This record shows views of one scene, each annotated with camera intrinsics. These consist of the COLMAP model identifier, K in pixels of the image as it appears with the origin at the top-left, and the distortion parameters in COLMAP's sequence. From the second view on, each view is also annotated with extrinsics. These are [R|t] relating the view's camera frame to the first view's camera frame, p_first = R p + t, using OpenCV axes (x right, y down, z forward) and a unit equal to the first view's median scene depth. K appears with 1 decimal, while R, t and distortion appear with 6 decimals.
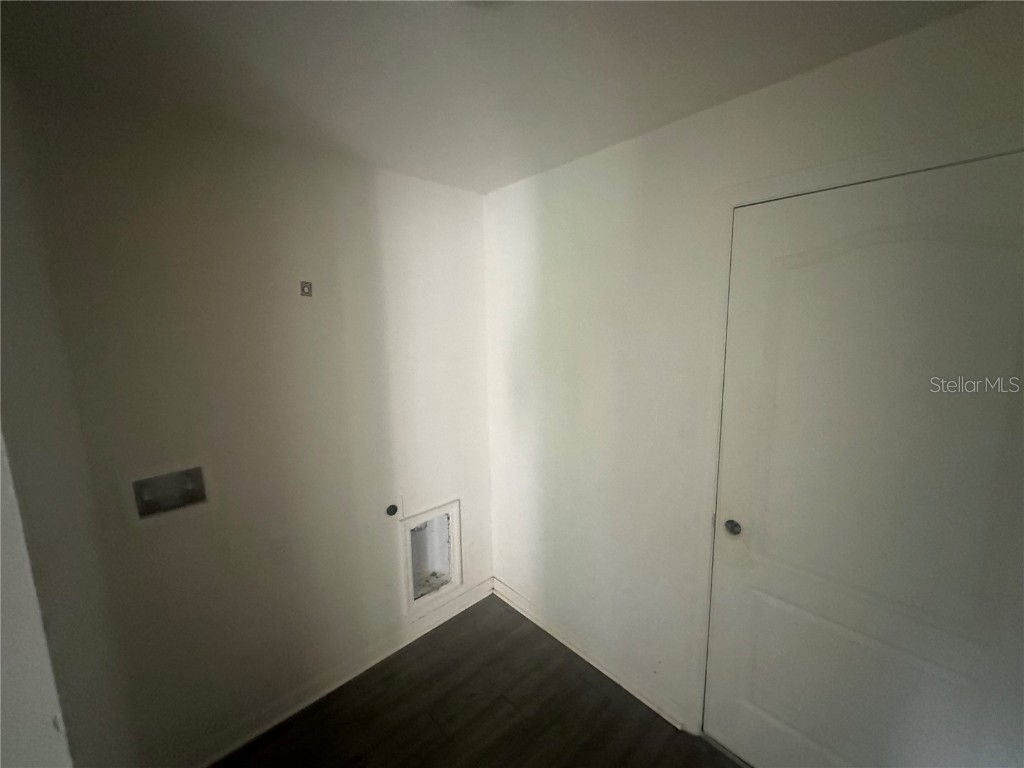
lens RADIAL K [[408.3, 0, 512.0], [0, 408.3, 384.0], [0, 0, 1]] dist [0.000500, 0.000054]
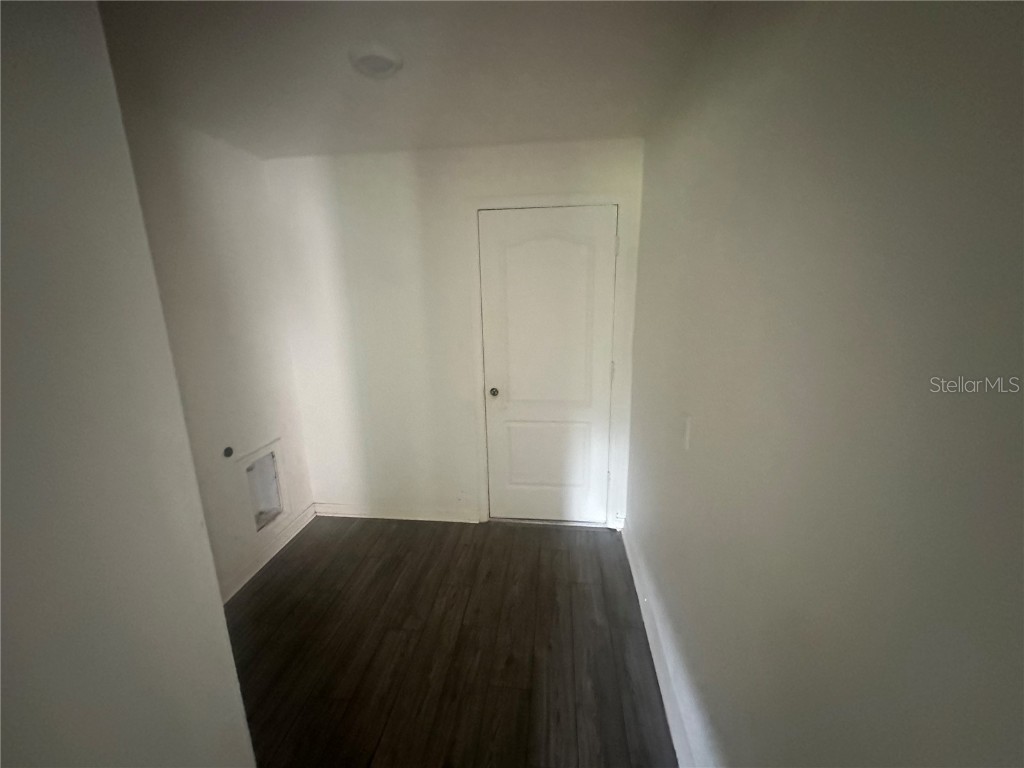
lens RADIAL K [[408.3, 0, 512.0], [0, 408.3, 384.0], [0, 0, 1]] dist [0.000500, 0.000054]
pose [[0.753109, -0.147385, 0.641175, -0.371621], [0.105721, 0.989030, 0.103167, 0.093923], [-0.649346, -0.009910, 0.760428, -0.283130]]
